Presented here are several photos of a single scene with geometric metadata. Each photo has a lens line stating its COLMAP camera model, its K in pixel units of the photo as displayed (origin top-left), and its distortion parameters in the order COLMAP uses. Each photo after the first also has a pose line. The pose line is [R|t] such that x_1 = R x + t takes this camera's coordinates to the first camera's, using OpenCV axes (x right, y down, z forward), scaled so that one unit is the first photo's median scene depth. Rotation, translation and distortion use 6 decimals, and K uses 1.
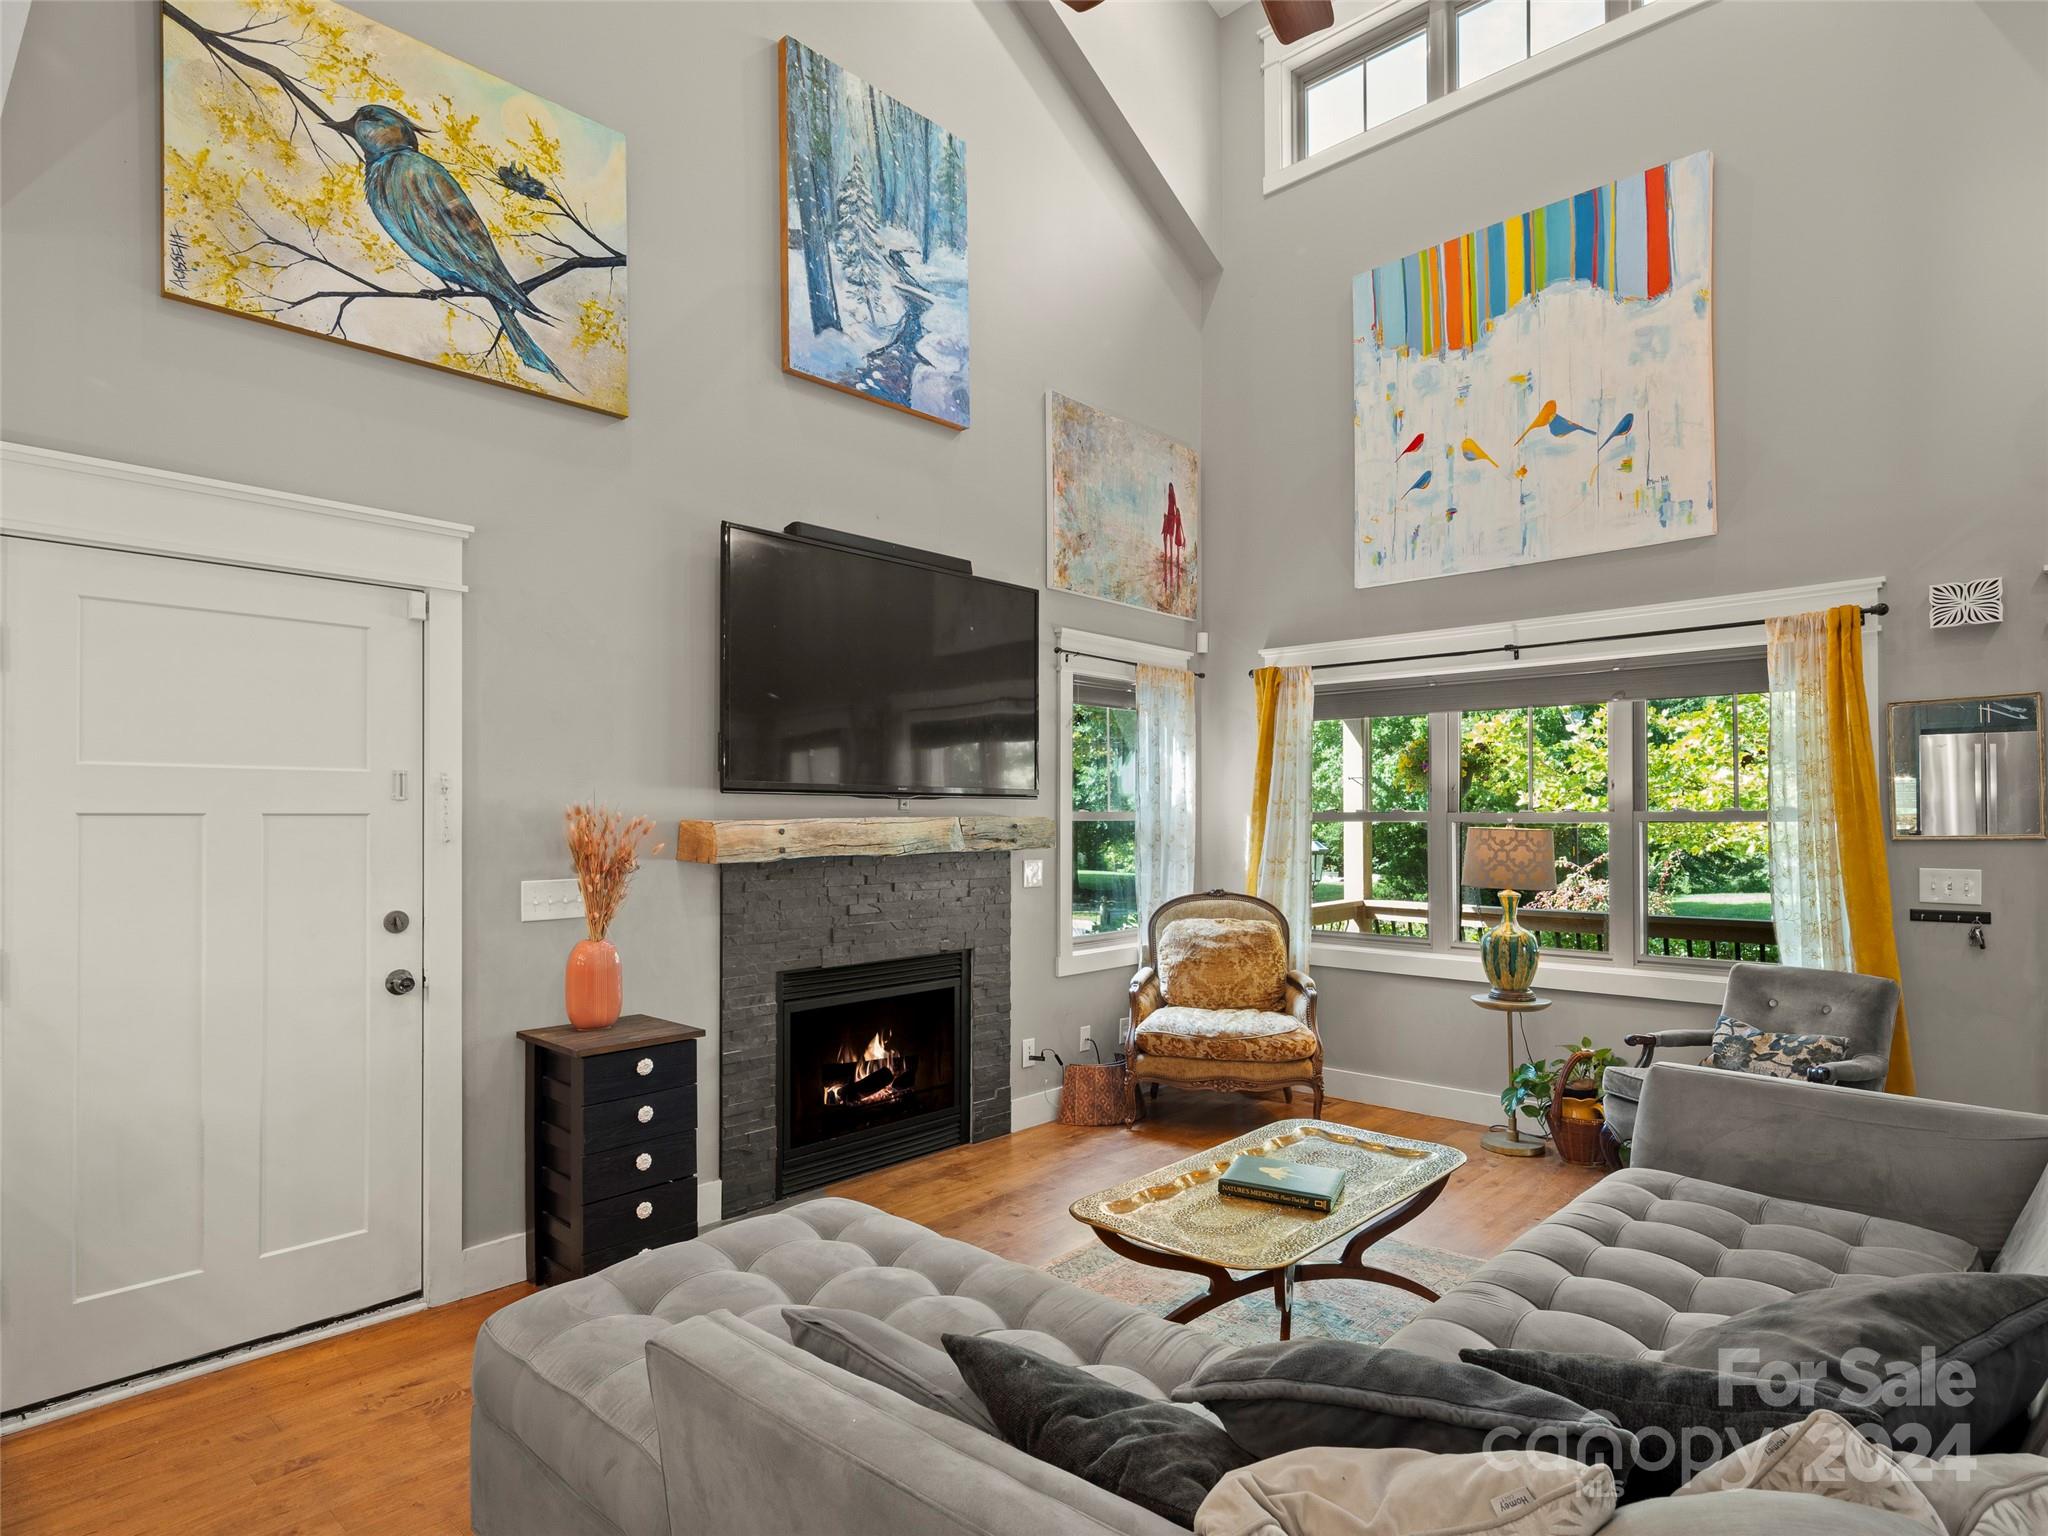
lens RADIAL K [[1117.2, 0, 1022.7], [0, 1117.2, 809.3], [0, 0, 1]] dist [0.003487, -0.004694]
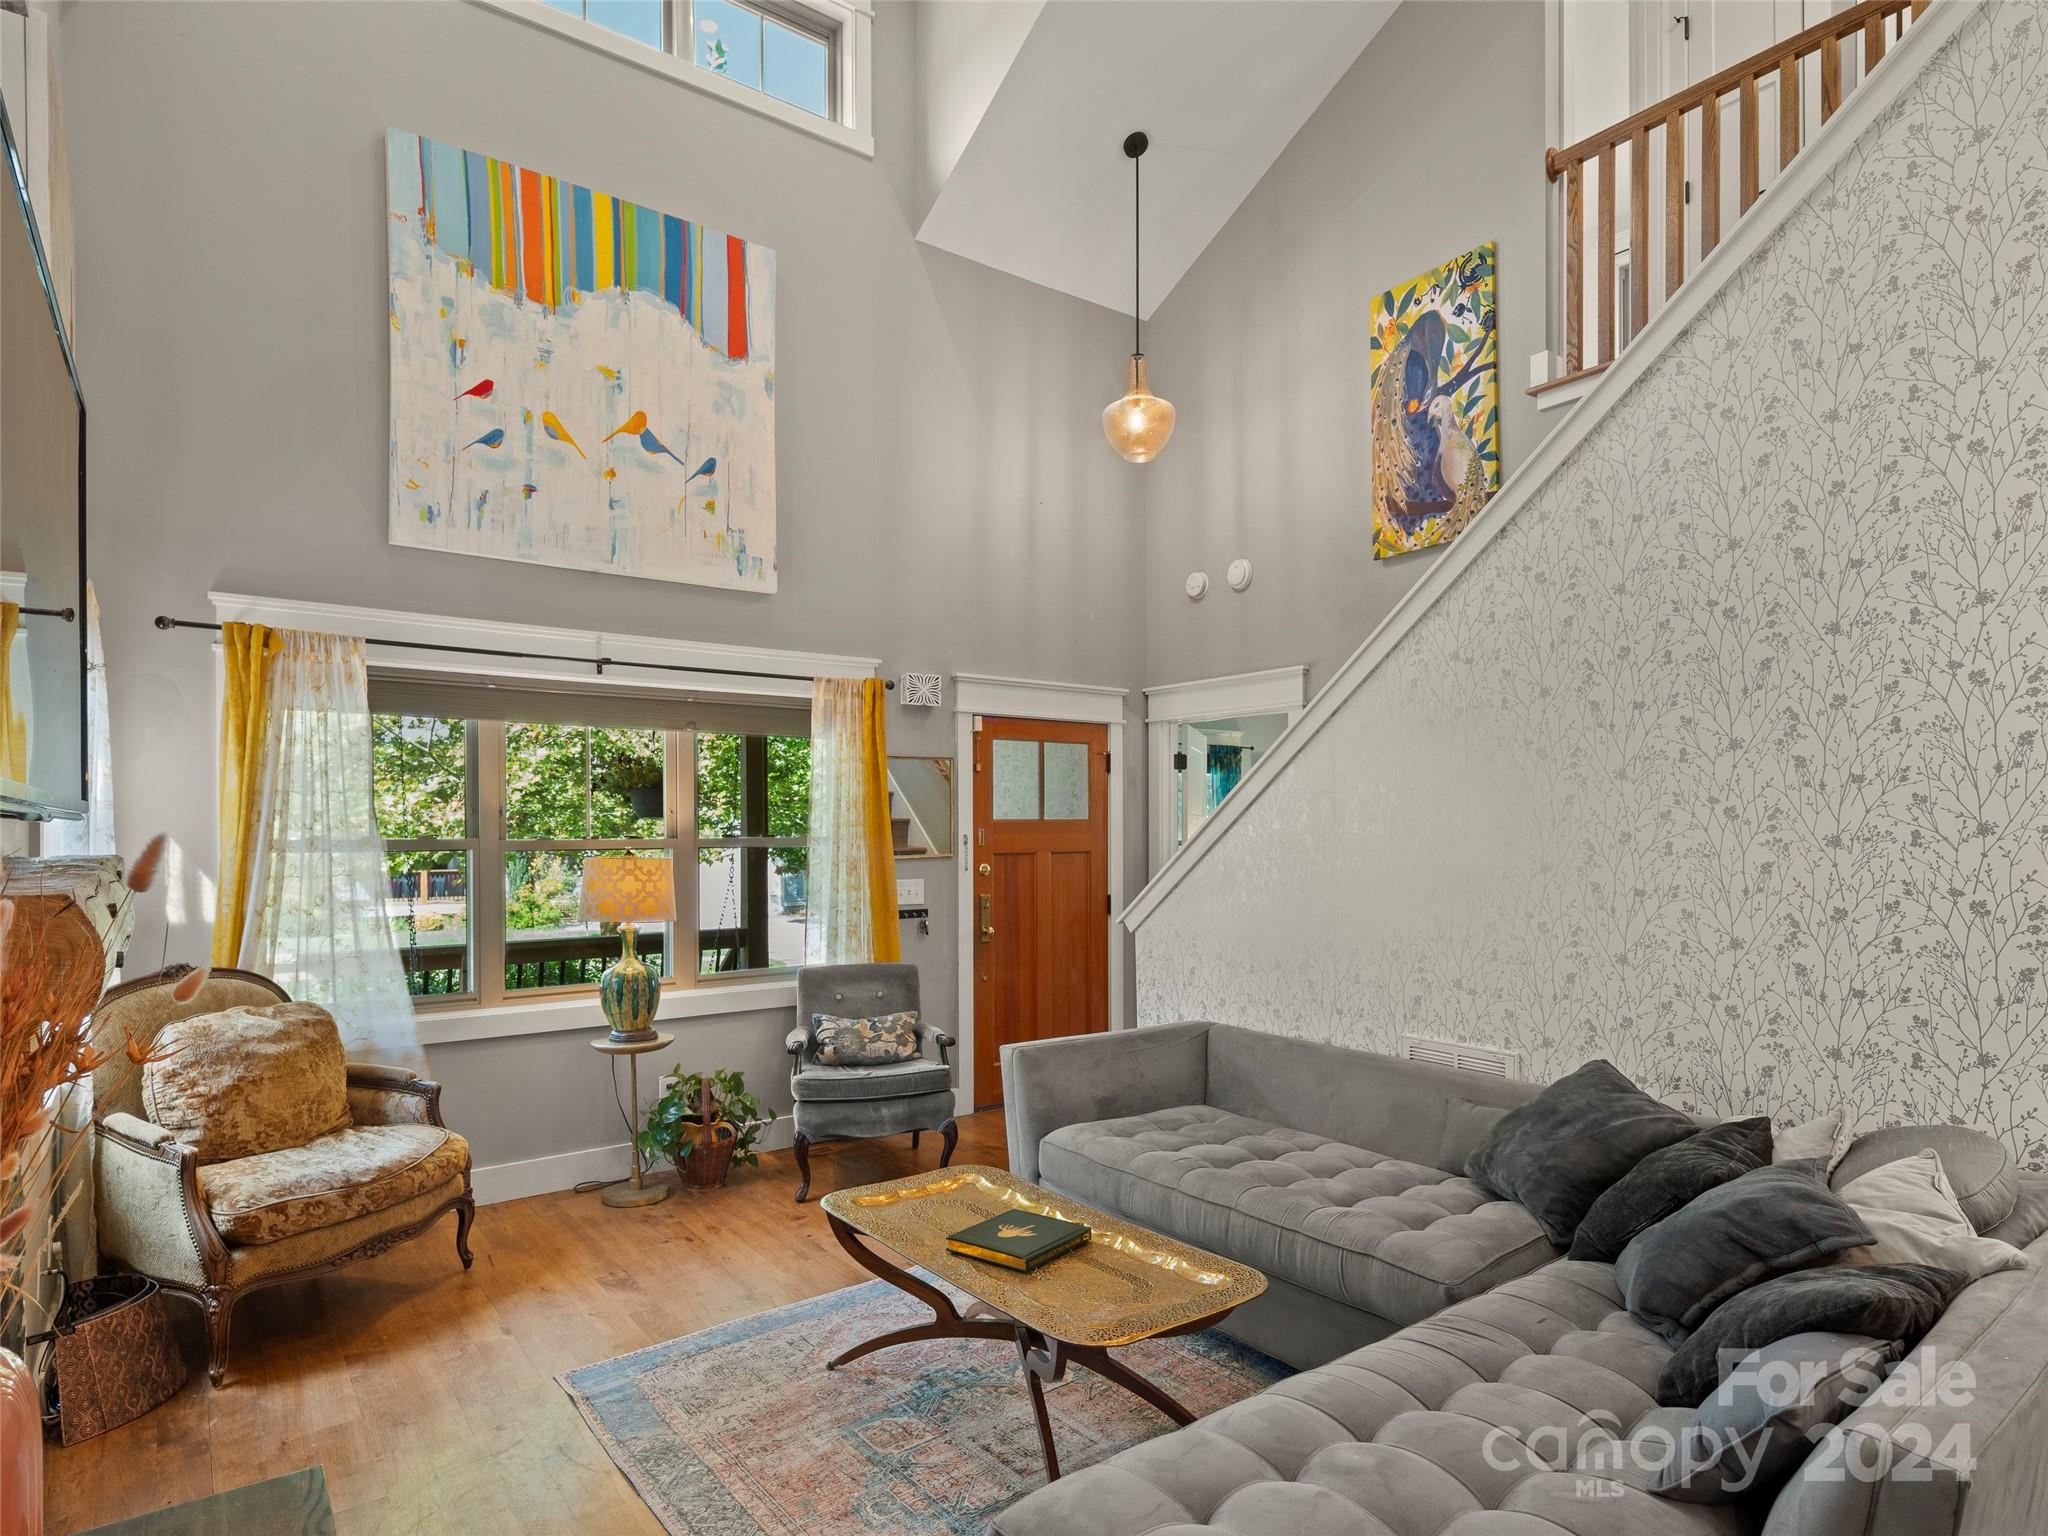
lens RADIAL K [[1117.2, 0, 1025.2], [0, 1117.2, 840.0], [0, 0, 1]] dist [0.003487, -0.004694]
pose [[0.183116, -0.008748, 0.983052, -0.430118], [-0.006635, 0.999927, 0.010134, -0.009065], [-0.983069, -0.008378, 0.183044, 0.513570]]
